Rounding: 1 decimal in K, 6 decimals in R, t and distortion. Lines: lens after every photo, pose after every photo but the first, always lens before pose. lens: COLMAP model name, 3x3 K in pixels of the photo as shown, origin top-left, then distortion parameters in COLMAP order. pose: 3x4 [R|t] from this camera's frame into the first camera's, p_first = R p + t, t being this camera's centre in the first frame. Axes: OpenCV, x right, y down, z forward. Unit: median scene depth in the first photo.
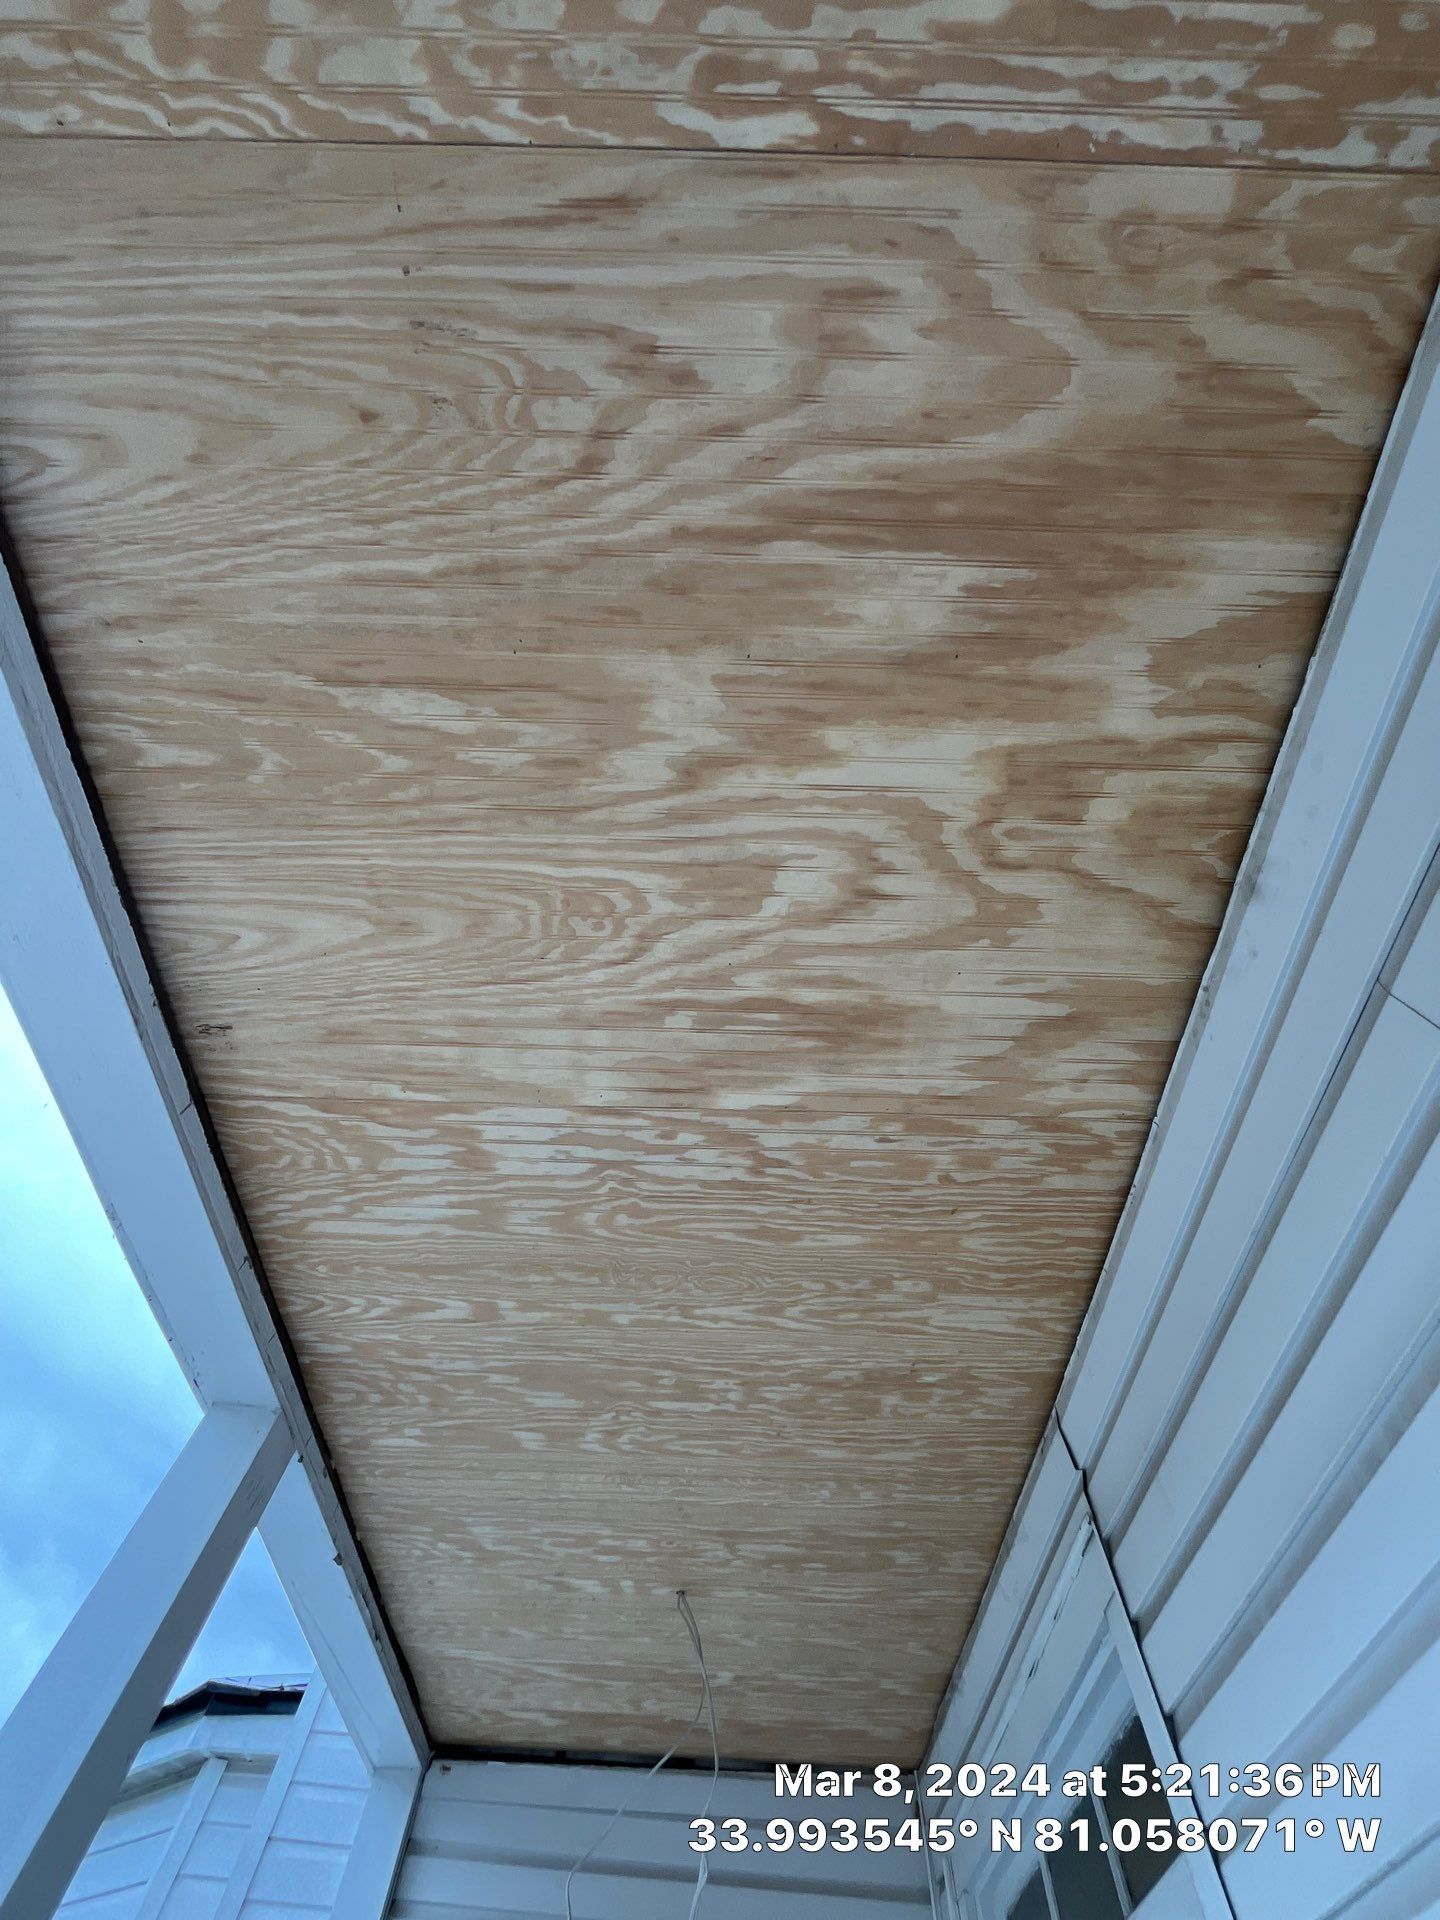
lens RADIAL K [[777.8, 0, 720.0], [0, 777.8, 960.0], [0, 0, 1]] dist [-0.002367, -0.000027]
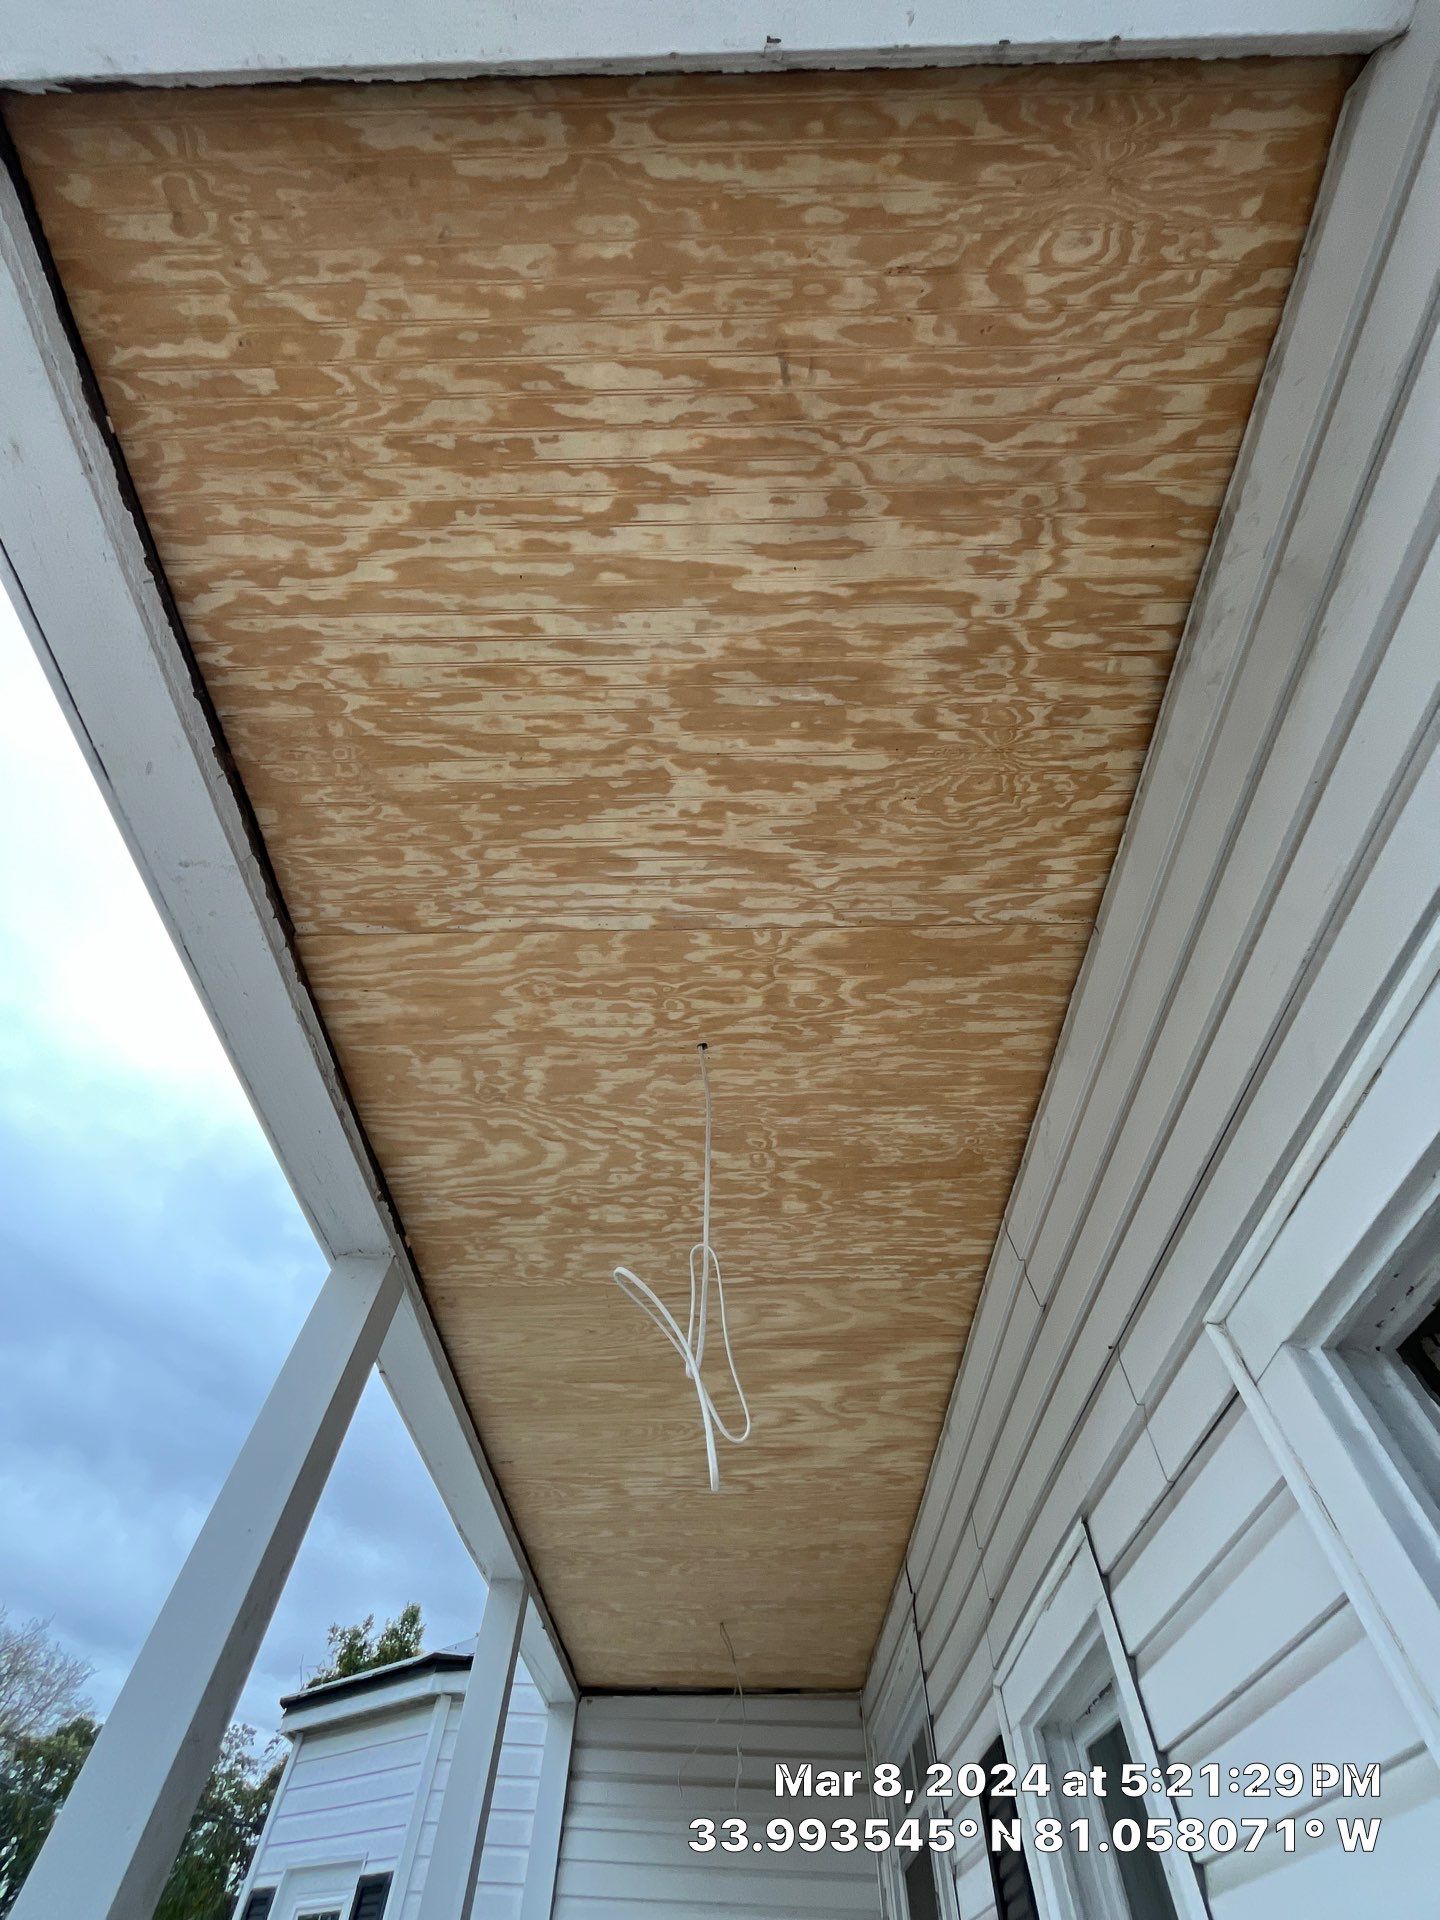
lens RADIAL K [[781.3, 0, 717.9], [0, 781.3, 953.0], [0, 0, 1]] dist [-0.001653, 0.000262]
pose [[0.998936, -0.045907, -0.004510, 0.028226], [0.046119, 0.992033, 0.117234, -1.238186], [-0.000908, -0.117317, 0.993094, -0.821651]]
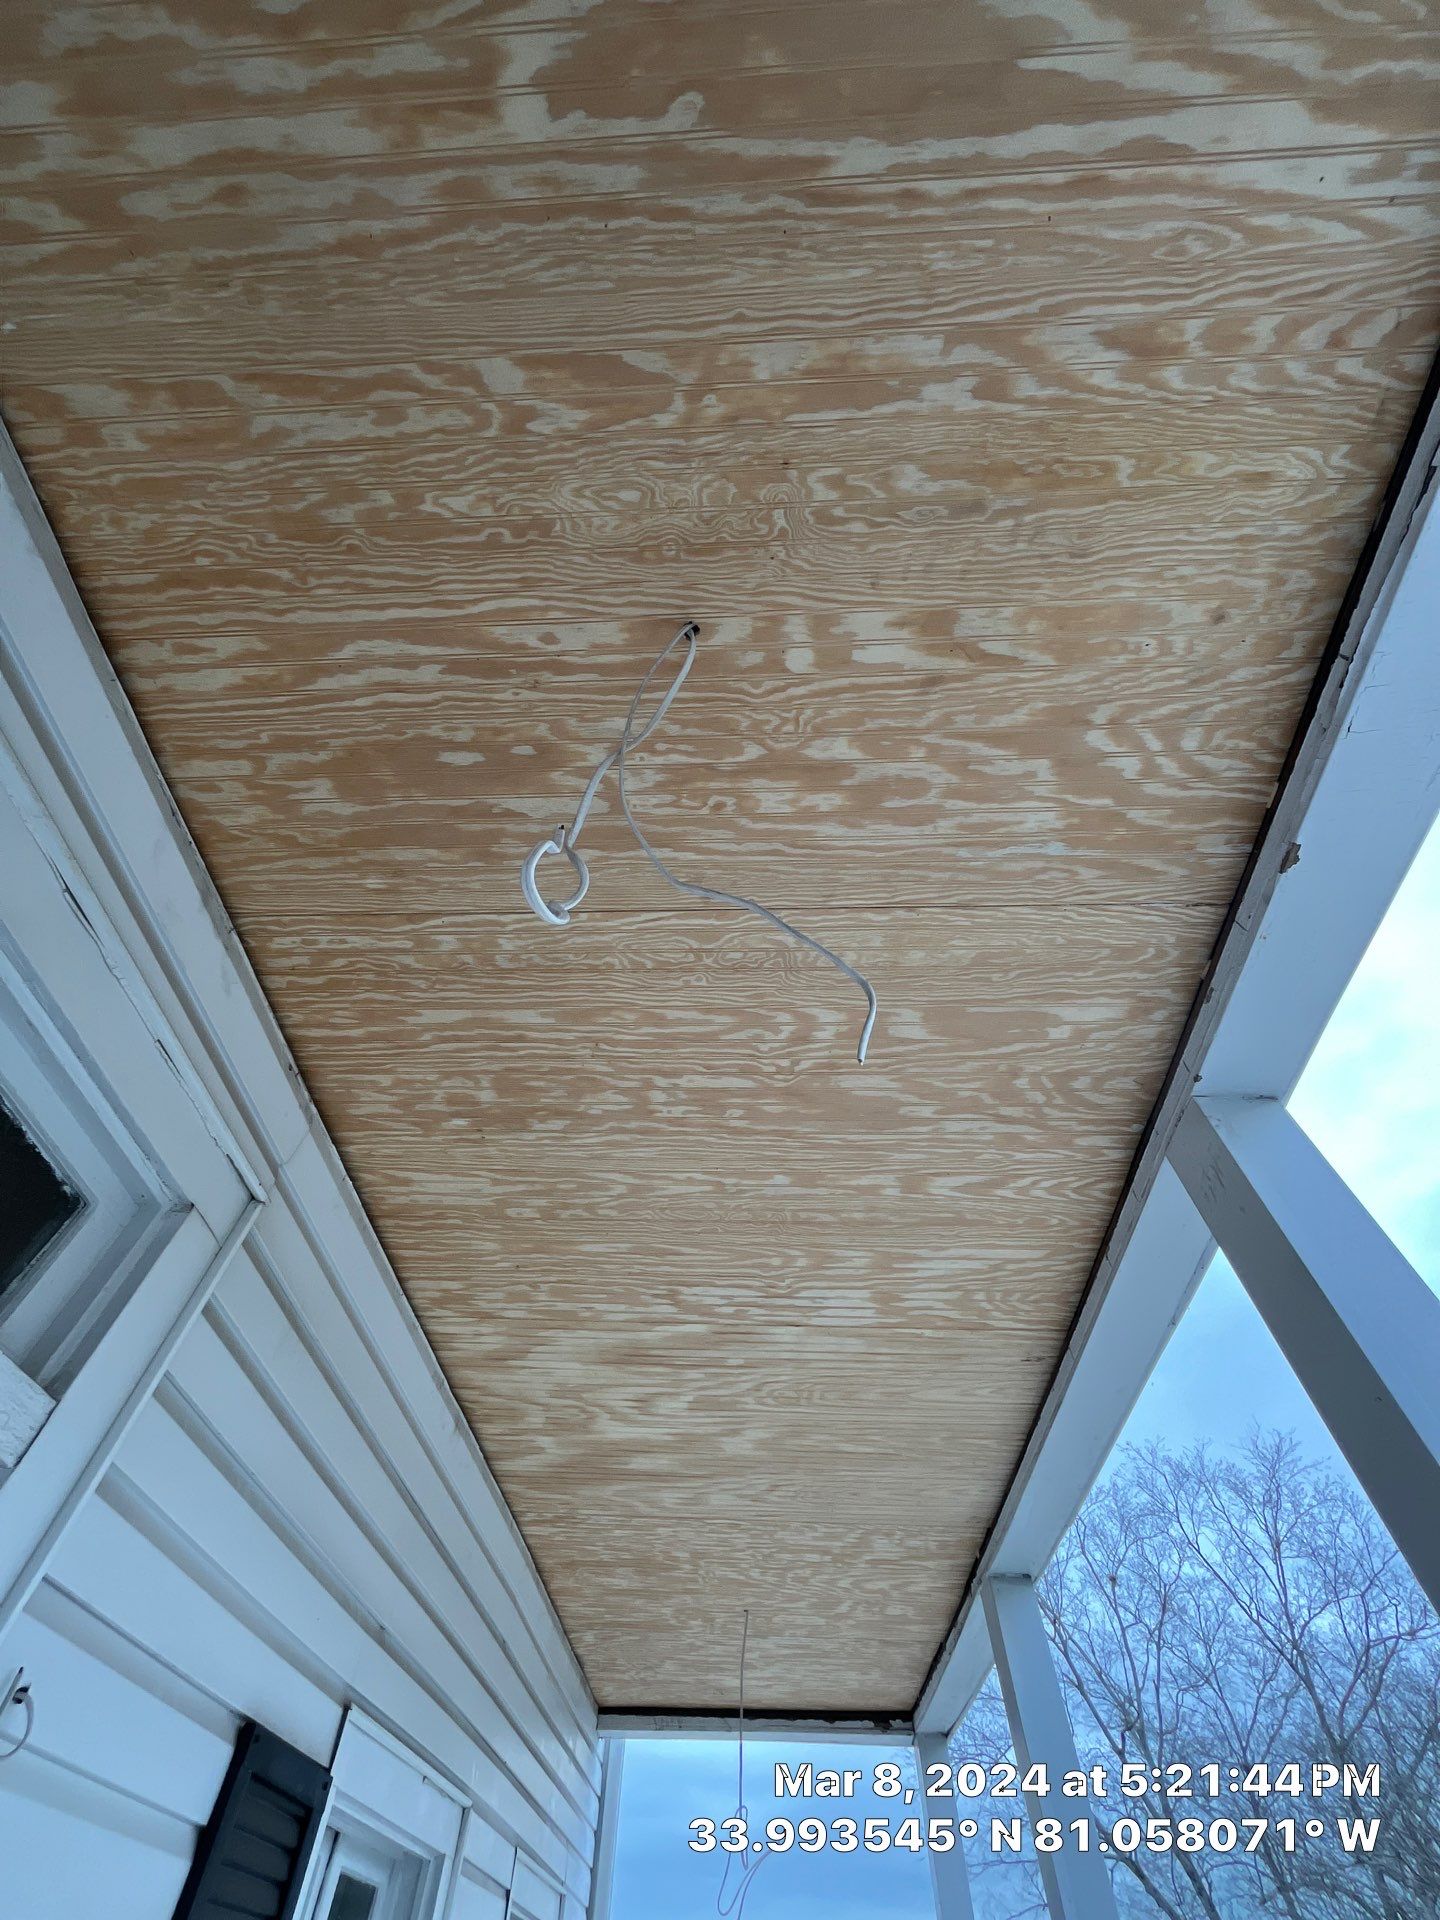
lens RADIAL K [[777.8, 0, 720.0], [0, 777.8, 960.0], [0, 0, 1]] dist [-0.002367, -0.000027]
pose [[-0.996213, 0.021535, 0.084236, -0.133954], [-0.084455, -0.469905, -0.878668, 1.454215], [0.020660, -0.882454, 0.469944, 0.742773]]
